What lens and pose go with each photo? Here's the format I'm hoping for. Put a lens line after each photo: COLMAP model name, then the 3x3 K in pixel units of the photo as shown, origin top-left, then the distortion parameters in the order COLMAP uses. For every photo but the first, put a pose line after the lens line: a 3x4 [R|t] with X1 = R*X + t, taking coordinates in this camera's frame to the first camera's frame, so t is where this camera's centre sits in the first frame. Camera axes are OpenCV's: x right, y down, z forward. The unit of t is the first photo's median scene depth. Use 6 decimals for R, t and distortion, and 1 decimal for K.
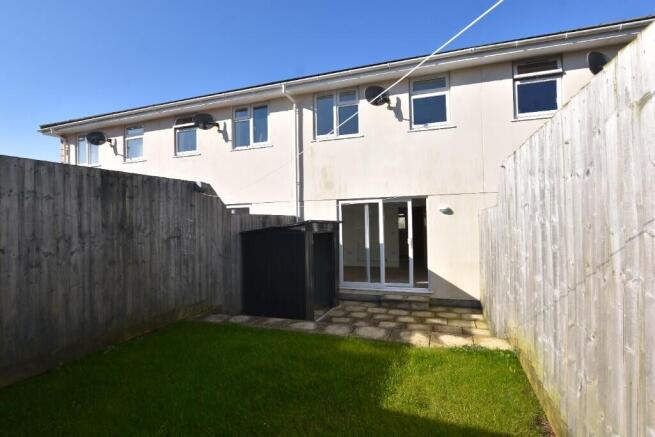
lens RADIAL K [[337.3, 0, 327.5], [0, 337.3, 218.5], [0, 0, 1]] dist [-0.000845, -0.000221]
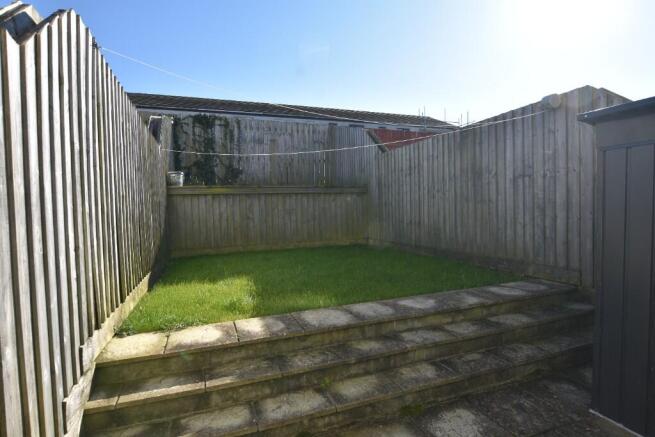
lens RADIAL K [[337.3, 0, 327.5], [0, 337.3, 218.5], [0, 0, 1]] dist [-0.000845, -0.000221]
pose [[-0.763394, 0.055377, -0.643555, 0.542294], [0.043062, 0.998465, 0.034837, 0.126026], [0.644496, -0.001118, -0.764607, 1.519722]]
